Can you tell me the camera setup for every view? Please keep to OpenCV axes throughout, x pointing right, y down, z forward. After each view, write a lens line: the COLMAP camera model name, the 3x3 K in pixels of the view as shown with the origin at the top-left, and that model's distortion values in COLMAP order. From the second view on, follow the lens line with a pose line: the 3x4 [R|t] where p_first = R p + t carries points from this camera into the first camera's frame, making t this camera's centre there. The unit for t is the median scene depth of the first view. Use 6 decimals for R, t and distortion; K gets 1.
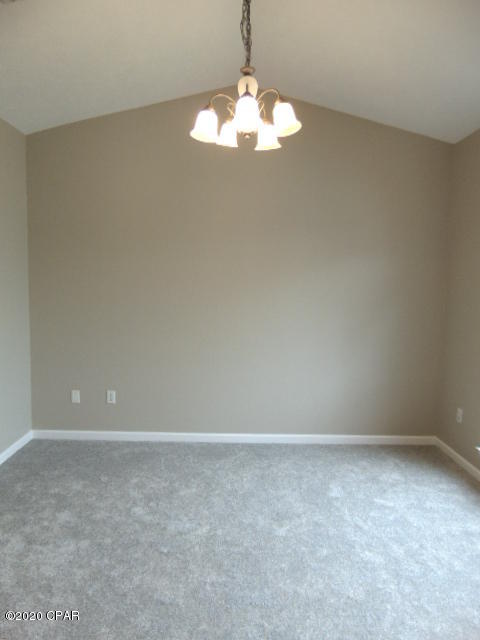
lens RADIAL K [[481.1, 0, 236.3], [0, 481.1, 329.5], [0, 0, 1]] dist [-0.022956, 0.059797]
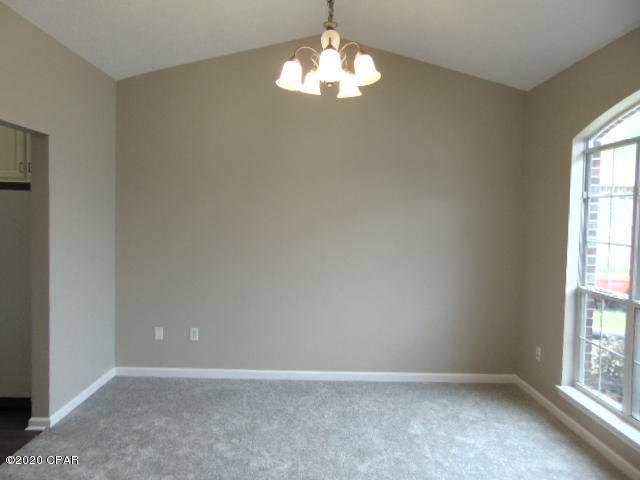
lens RADIAL K [[481.1, 0, 316.5], [0, 481.1, 241.6], [0, 0, 1]] dist [-0.022956, 0.059797]
pose [[0.999995, 0.003270, -0.000292, -0.003857], [-0.003281, 0.998388, -0.056668, 0.003148], [0.000106, 0.056669, 0.998393, -0.030996]]
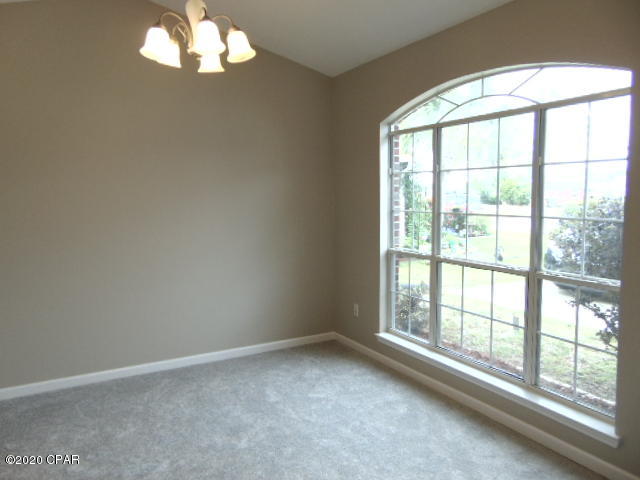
lens RADIAL K [[481.1, 0, 319.0], [0, 481.1, 241.7], [0, 0, 1]] dist [-0.022956, 0.059797]
pose [[0.881026, -0.077131, 0.466737, -0.185282], [0.080557, 0.996670, 0.012644, -0.009643], [-0.466158, 0.026459, 0.884306, 0.003385]]
